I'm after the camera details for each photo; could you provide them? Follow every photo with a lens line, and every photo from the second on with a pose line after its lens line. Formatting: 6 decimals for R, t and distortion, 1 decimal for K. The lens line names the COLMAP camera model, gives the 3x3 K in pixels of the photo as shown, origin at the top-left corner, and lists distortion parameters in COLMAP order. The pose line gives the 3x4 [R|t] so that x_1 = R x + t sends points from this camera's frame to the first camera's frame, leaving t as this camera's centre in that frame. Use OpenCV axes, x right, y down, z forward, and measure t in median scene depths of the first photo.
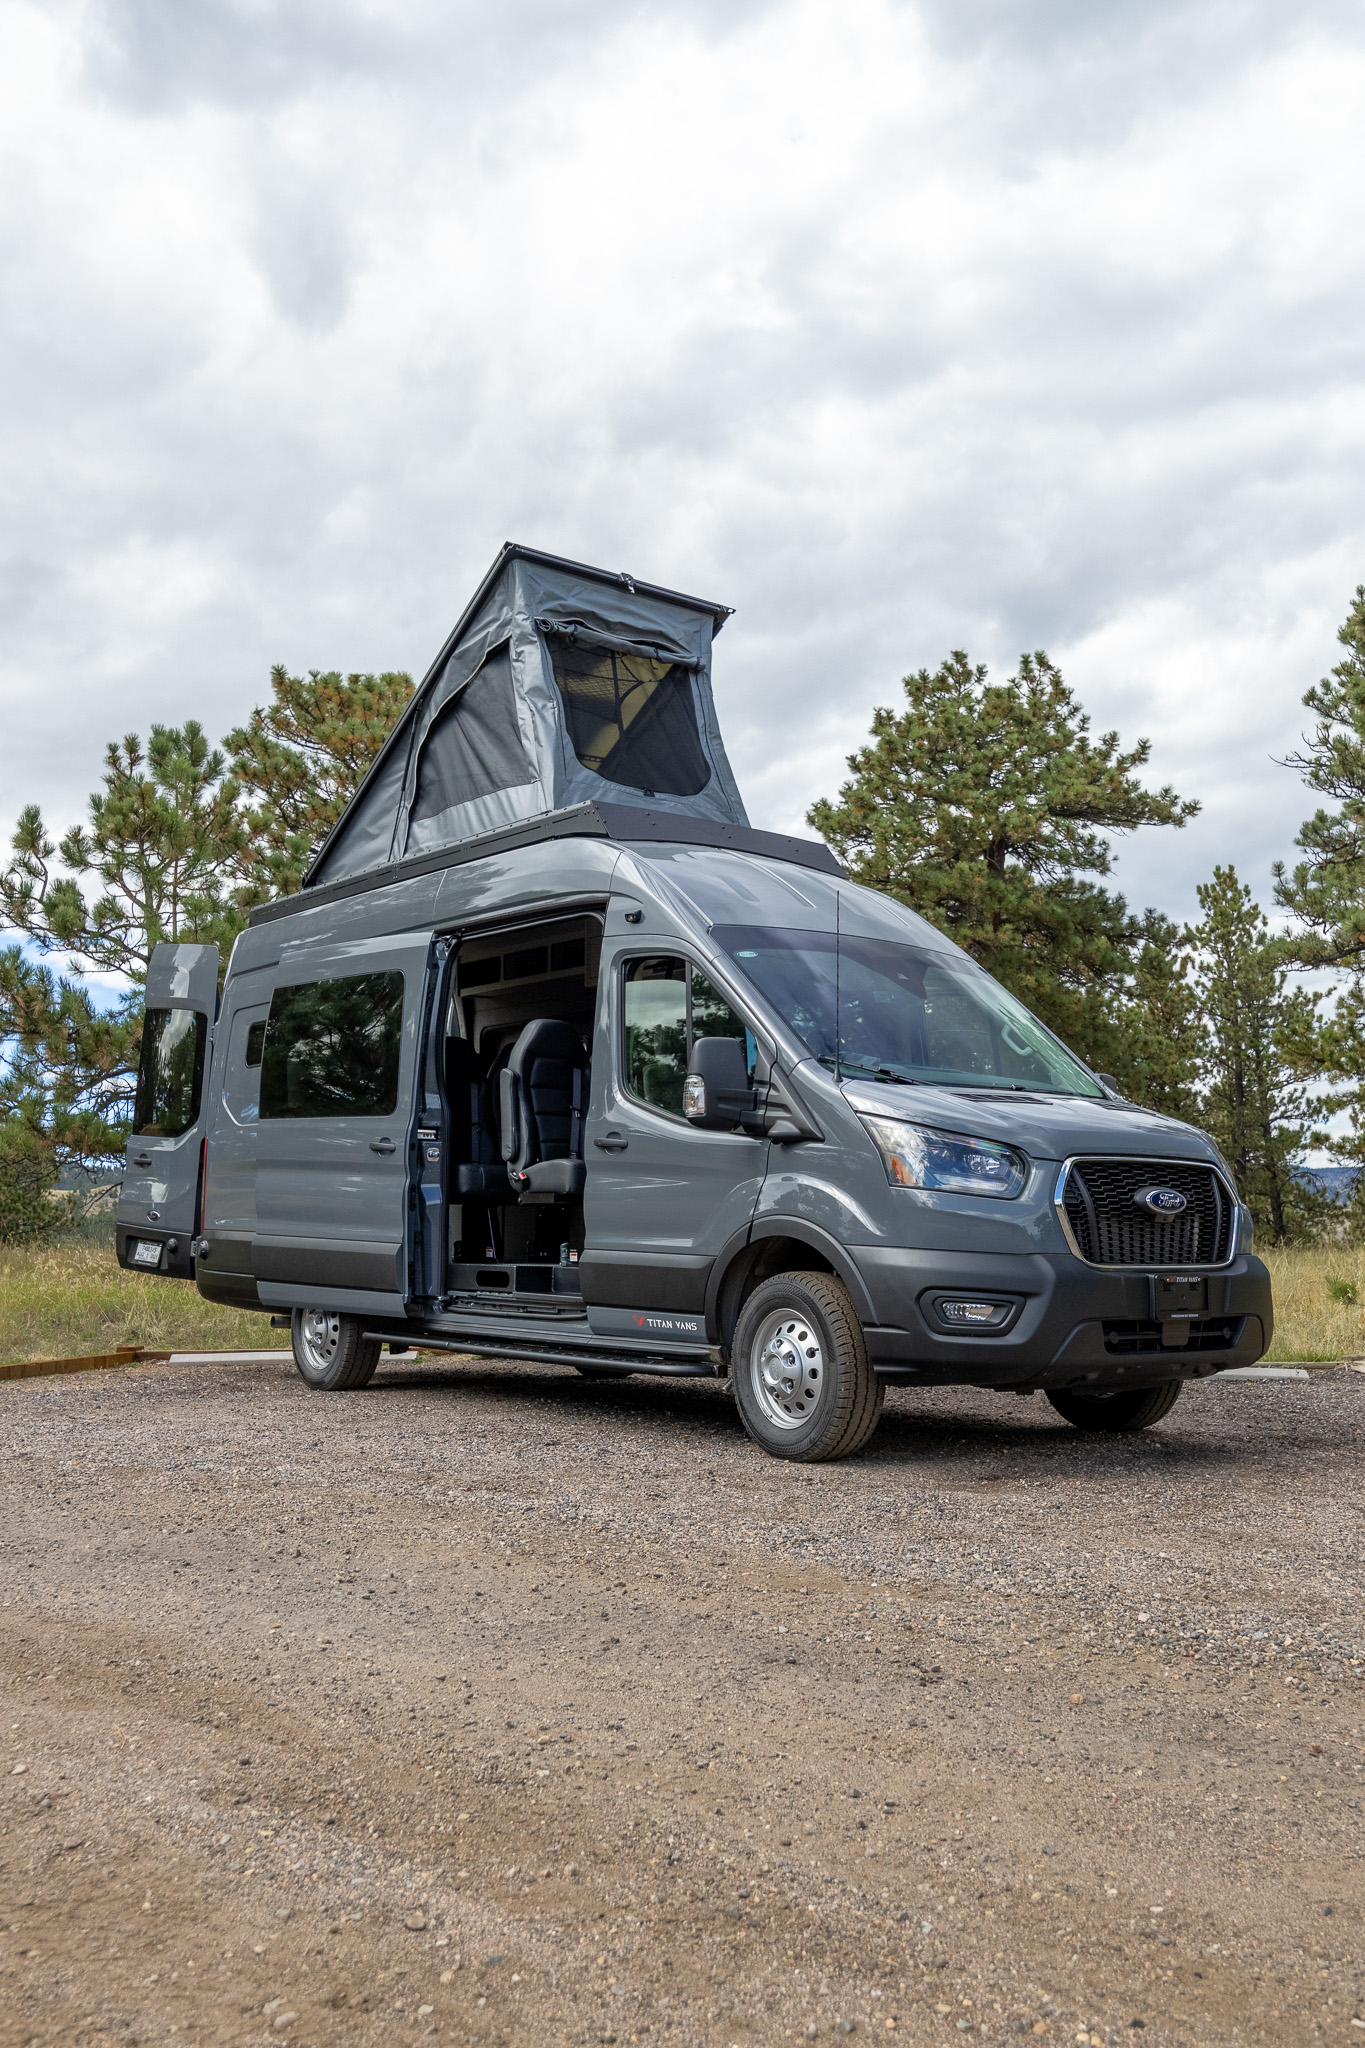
lens RADIAL K [[1803.7, 0, 748.4], [0, 1803.7, 1050.5], [0, 0, 1]] dist [0.003251, 0.001607]
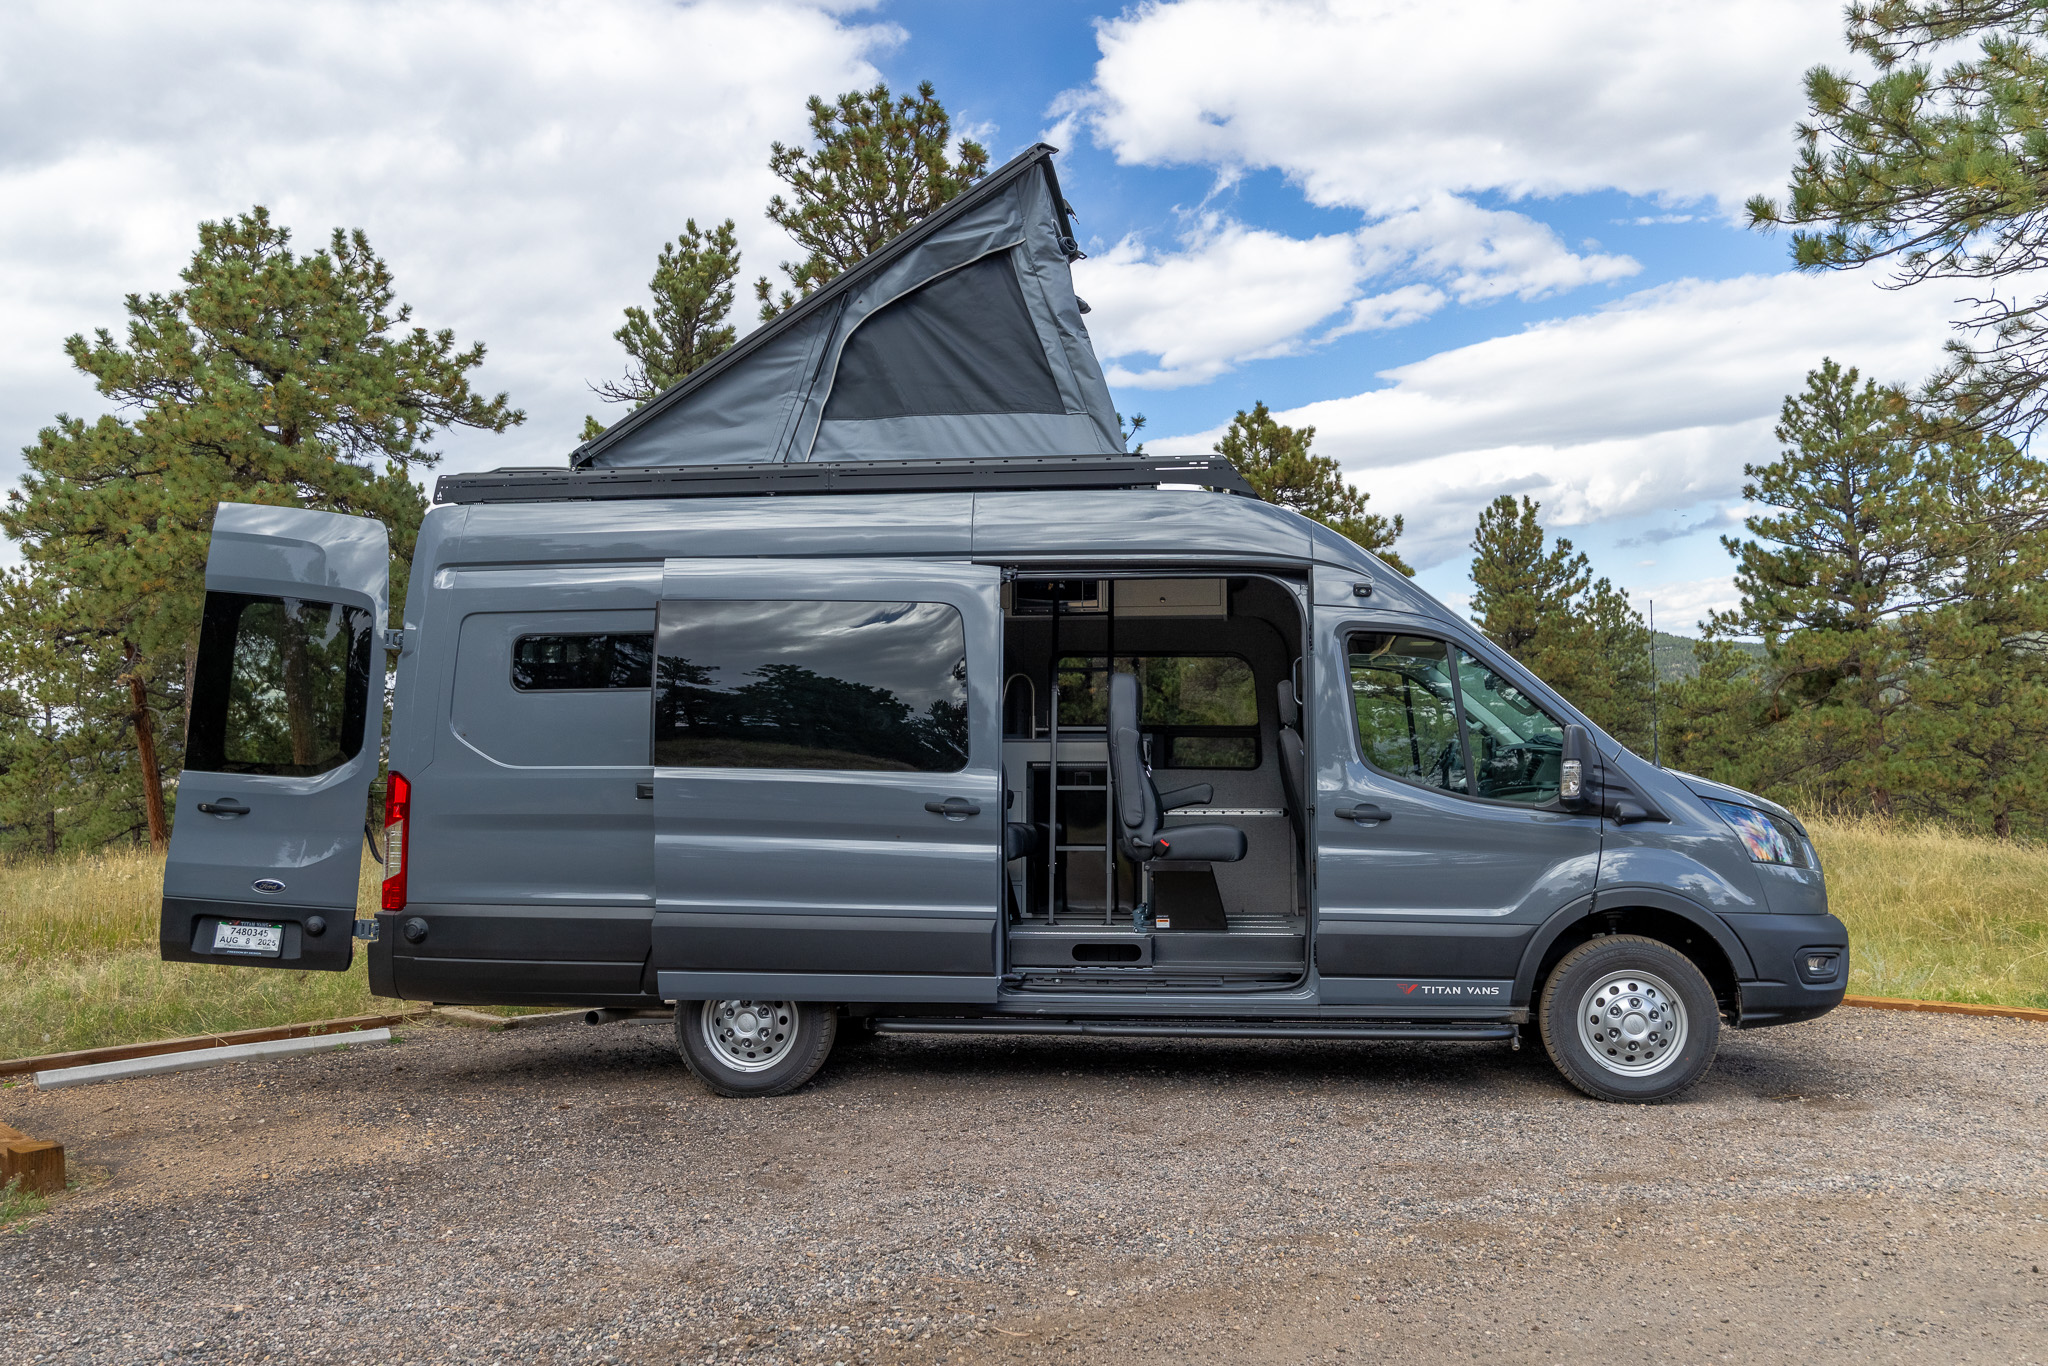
lens RADIAL K [[1613.6, 0, 1033.1], [0, 1613.6, 685.7], [0, 0, 1]] dist [0.005804, 0.004412]
pose [[0.704228, 0.037893, 0.708961, -0.649906], [-0.061352, 0.998087, 0.007595, -0.012540], [-0.707318, -0.048845, 0.705206, 0.380534]]
